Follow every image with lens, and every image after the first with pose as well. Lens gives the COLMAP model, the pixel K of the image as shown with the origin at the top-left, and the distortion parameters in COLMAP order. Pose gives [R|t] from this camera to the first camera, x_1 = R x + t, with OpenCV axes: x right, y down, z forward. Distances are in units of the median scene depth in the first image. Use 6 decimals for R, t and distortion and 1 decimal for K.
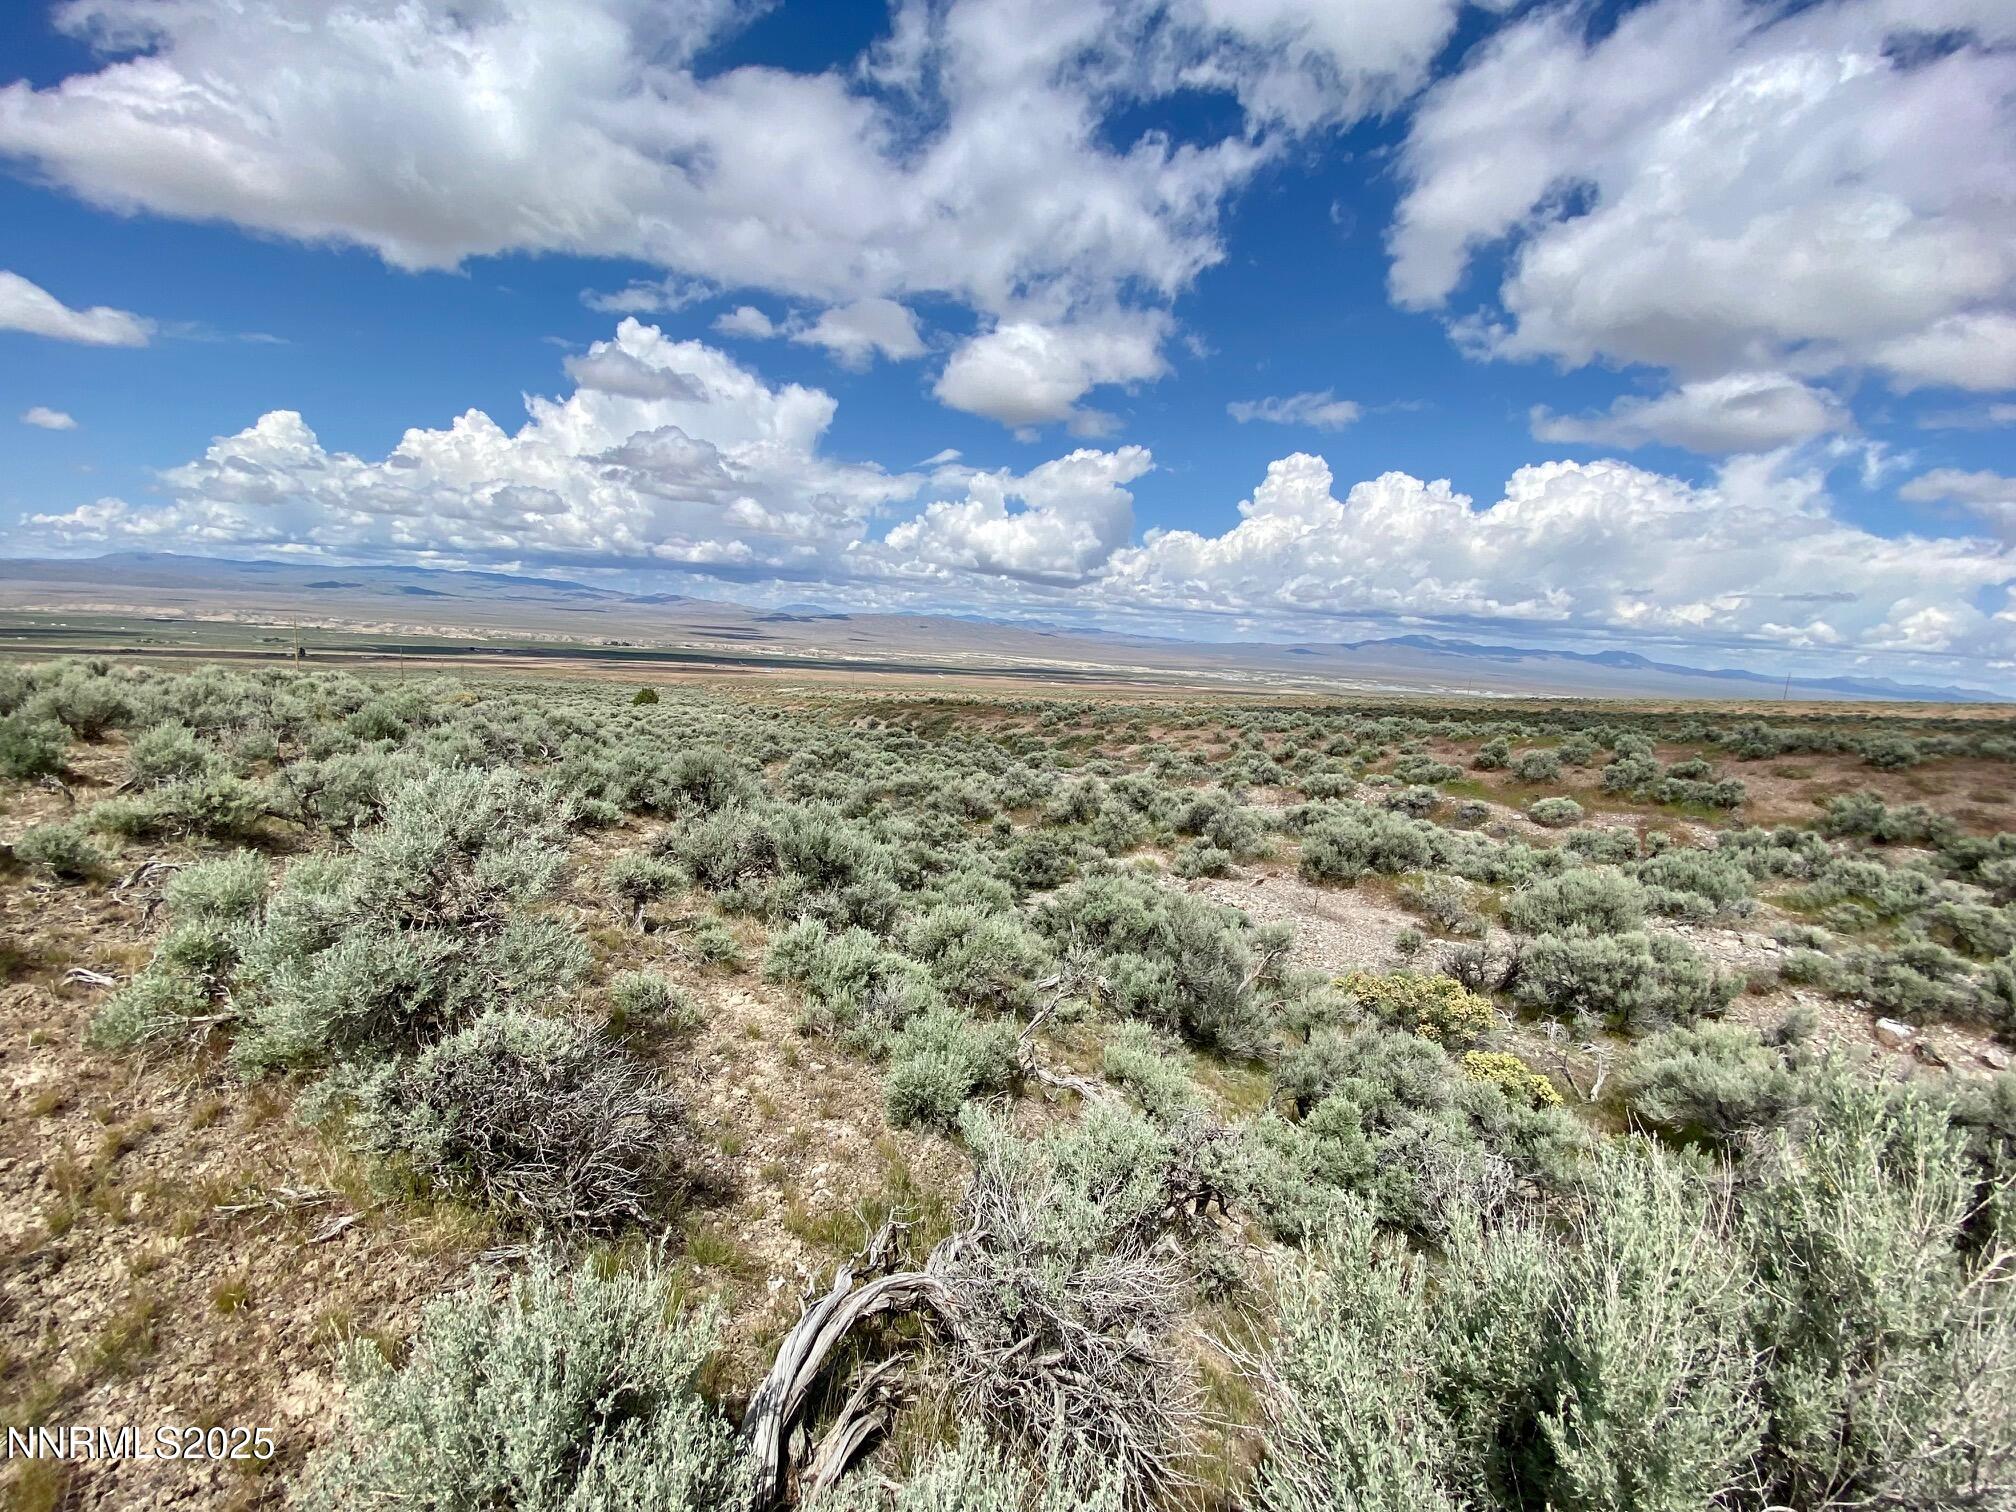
lens RADIAL K [[813.0, 0, 1017.8], [0, 813.0, 773.6], [0, 0, 1]] dist [-0.000802, -0.013156]
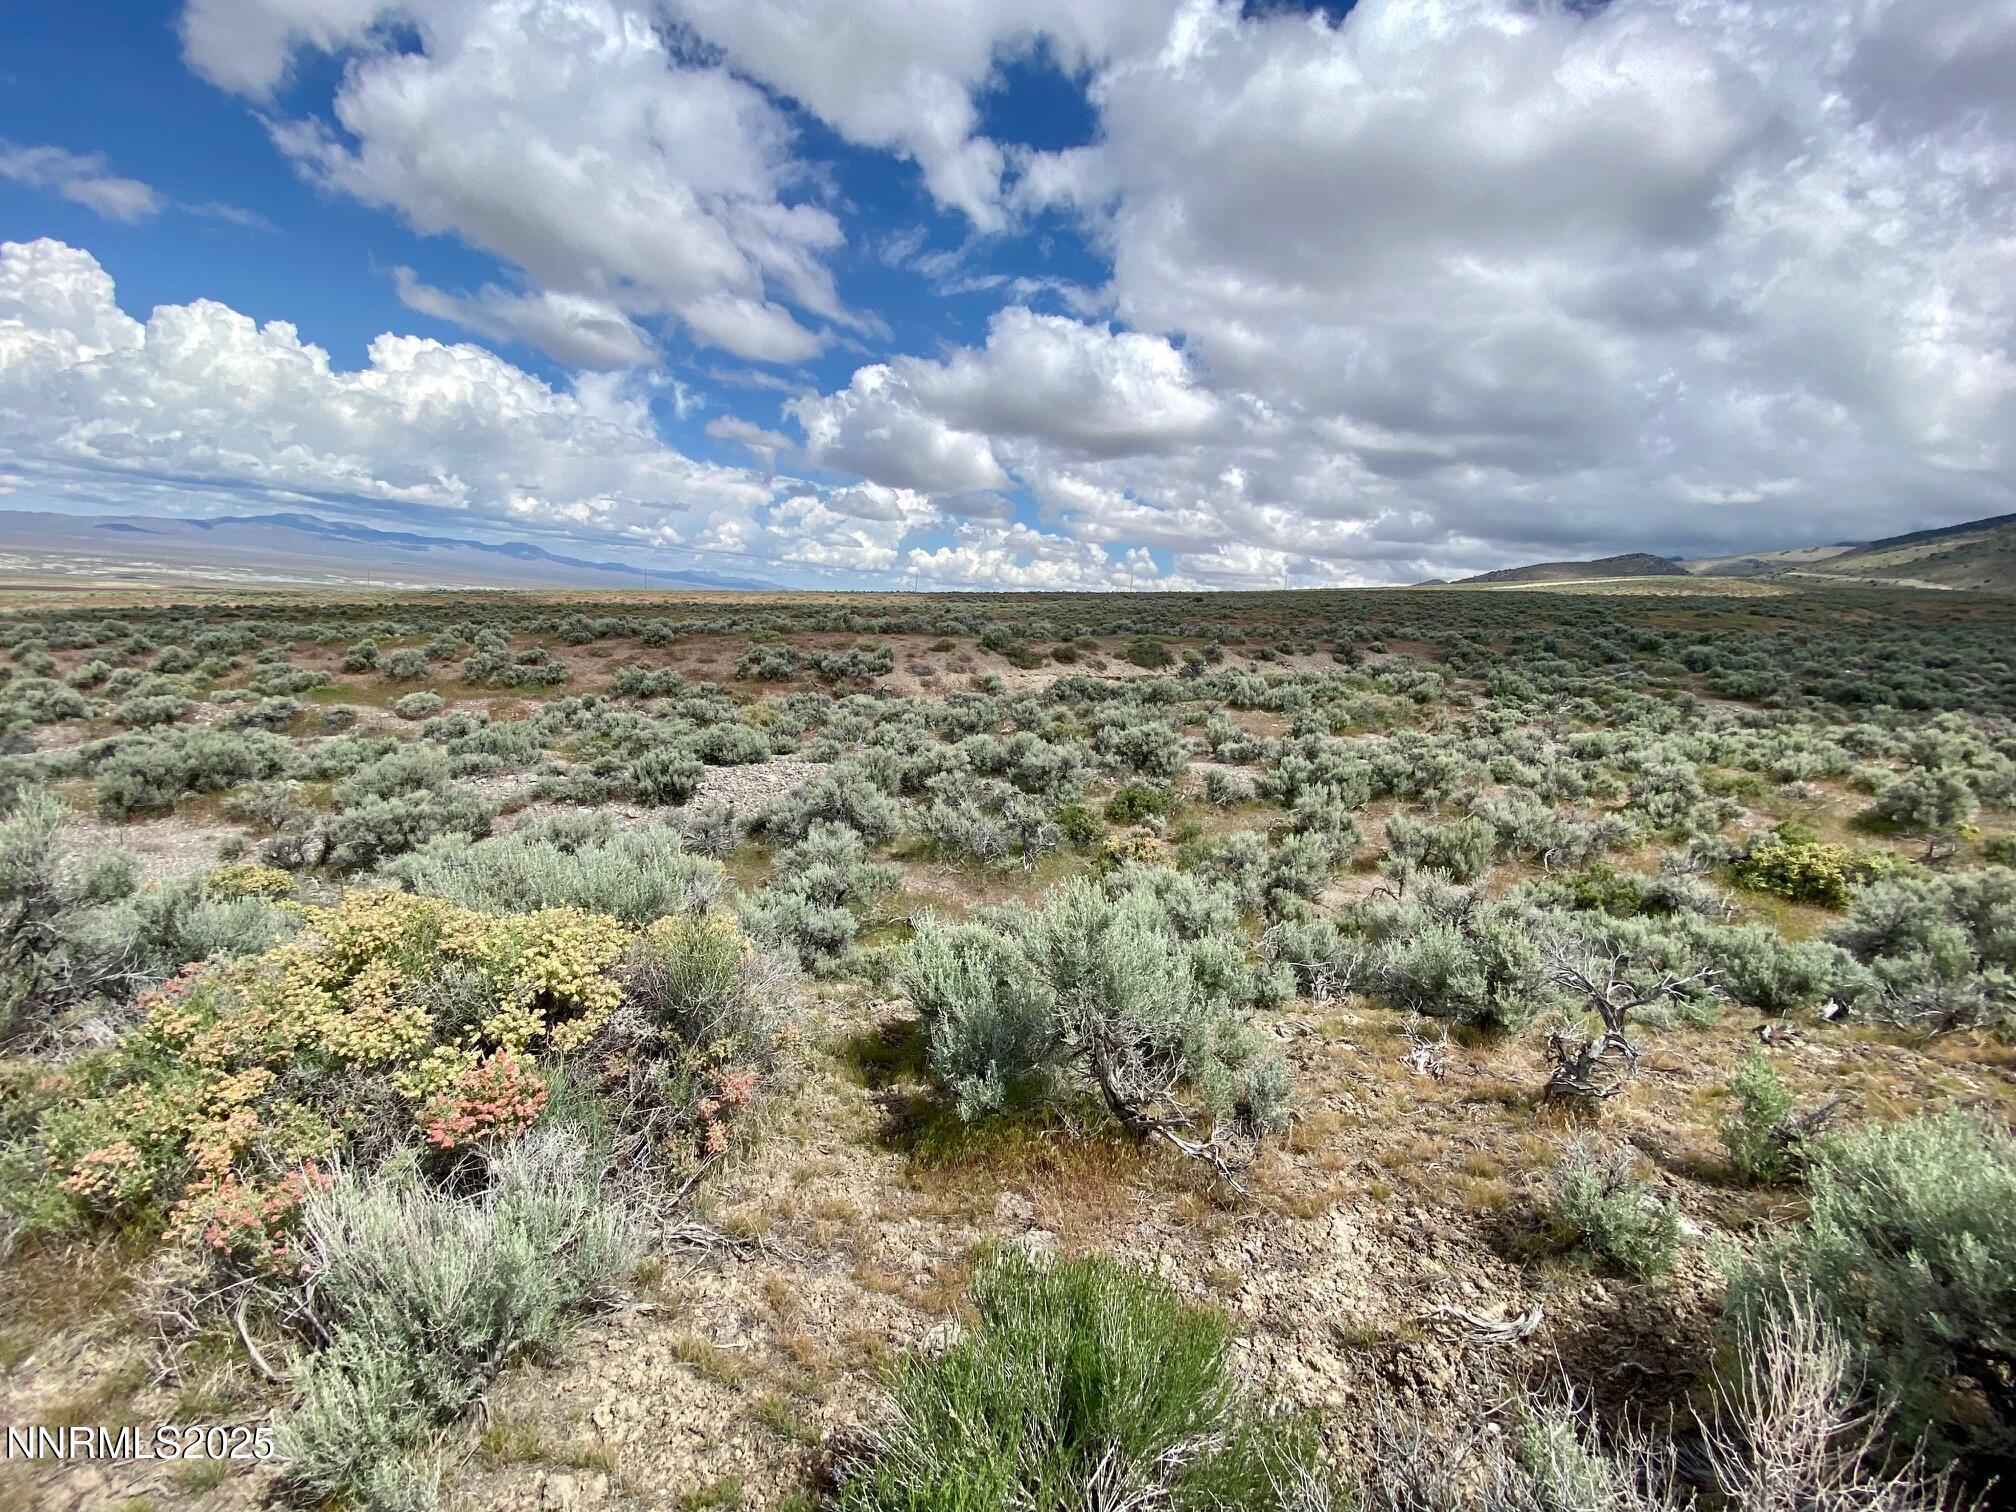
lens RADIAL K [[813.0, 0, 1017.8], [0, 813.0, 773.6], [0, 0, 1]] dist [-0.000802, -0.013156]
pose [[0.401725, -0.207673, 0.891902, -0.007875], [0.087669, 0.978195, 0.188279, 0.001107], [-0.911554, 0.002556, 0.411172, -0.136585]]
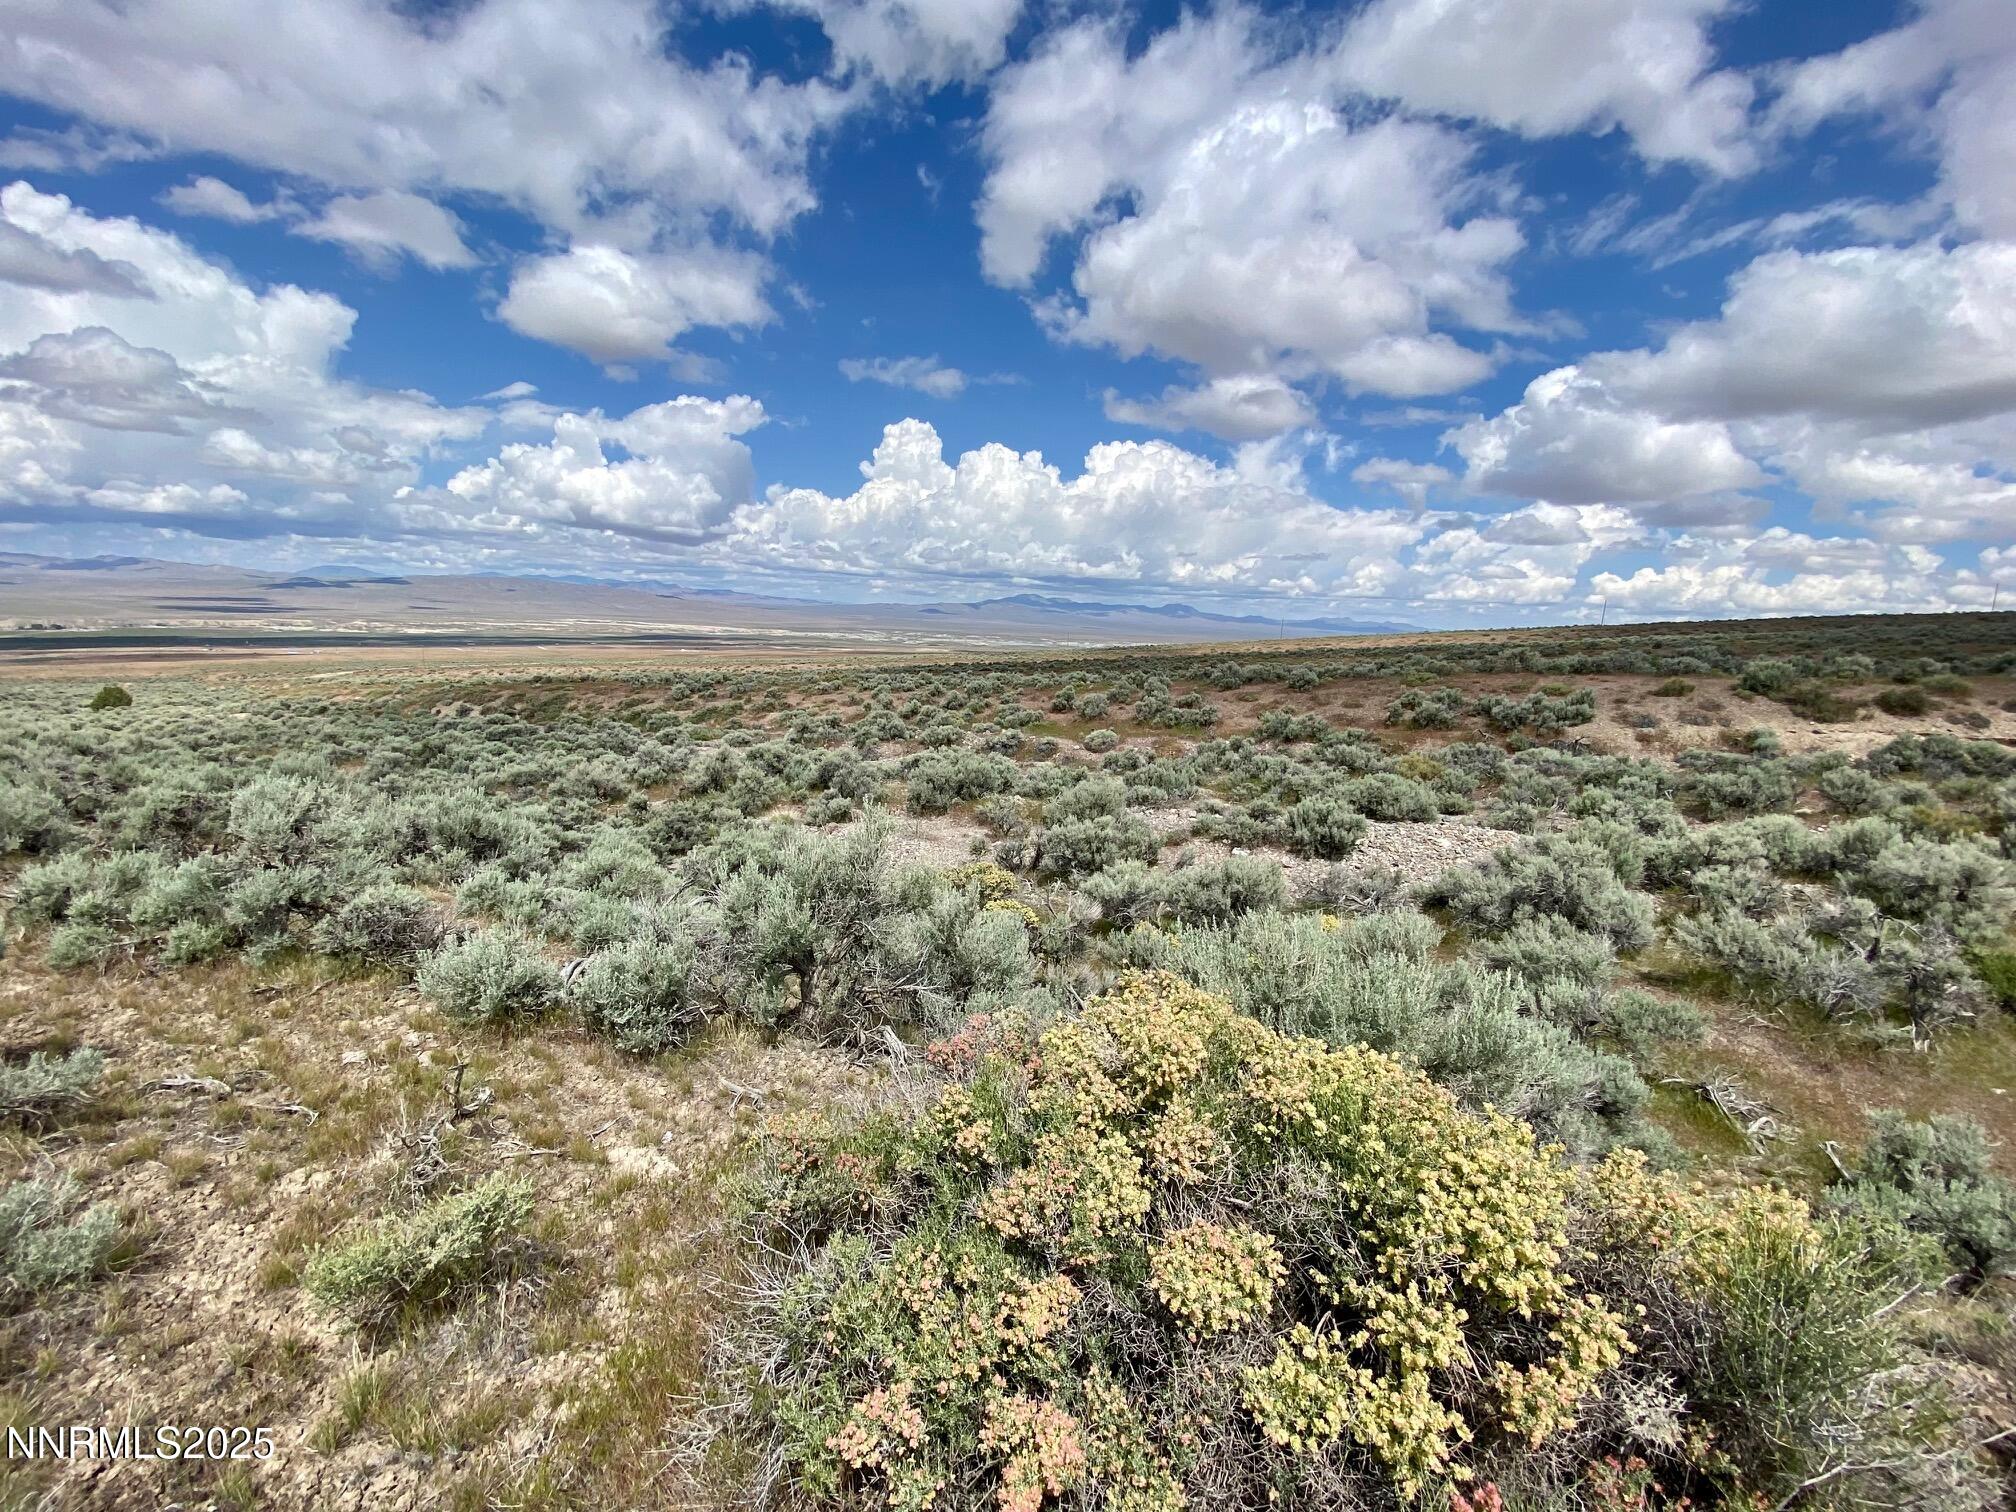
lens RADIAL K [[804.3, 0, 1004.4], [0, 804.3, 756.6], [0, 0, 1]] dist [0.061000, -0.045488]
pose [[0.913186, -0.099262, 0.395270, 0.002010], [0.088772, 0.995044, 0.044790, 0.000504], [-0.397757, -0.005812, 0.917472, -0.092331]]
